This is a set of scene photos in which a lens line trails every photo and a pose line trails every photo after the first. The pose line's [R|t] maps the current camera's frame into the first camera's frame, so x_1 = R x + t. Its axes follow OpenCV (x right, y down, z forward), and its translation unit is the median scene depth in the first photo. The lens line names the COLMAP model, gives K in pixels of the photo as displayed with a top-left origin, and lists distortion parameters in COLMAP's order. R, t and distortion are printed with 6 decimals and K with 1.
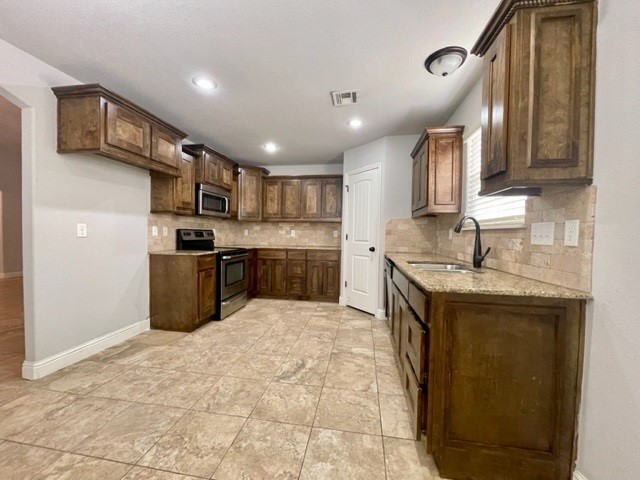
lens RADIAL K [[258.9, 0, 320.0], [0, 258.9, 240.0], [0, 0, 1]] dist [-0.001399, -0.000365]
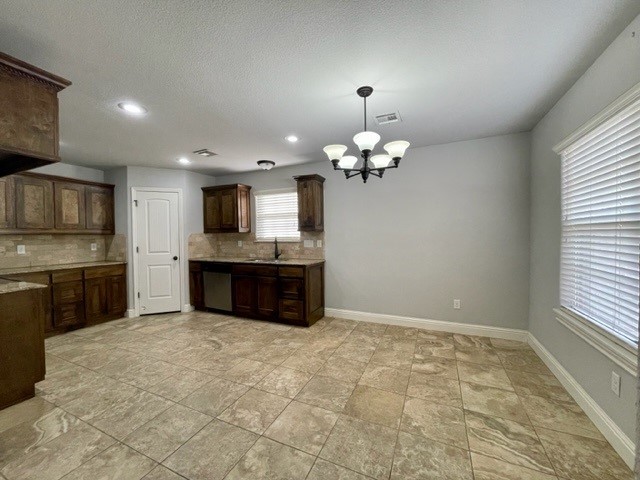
lens RADIAL K [[258.9, 0, 320.0], [0, 258.9, 240.0], [0, 0, 1]] dist [-0.001399, -0.000365]
pose [[0.259925, -0.035480, 0.964977, -0.949985], [0.038116, 0.998923, 0.026461, -0.066889], [-0.964876, 0.029903, 0.260997, 0.027350]]
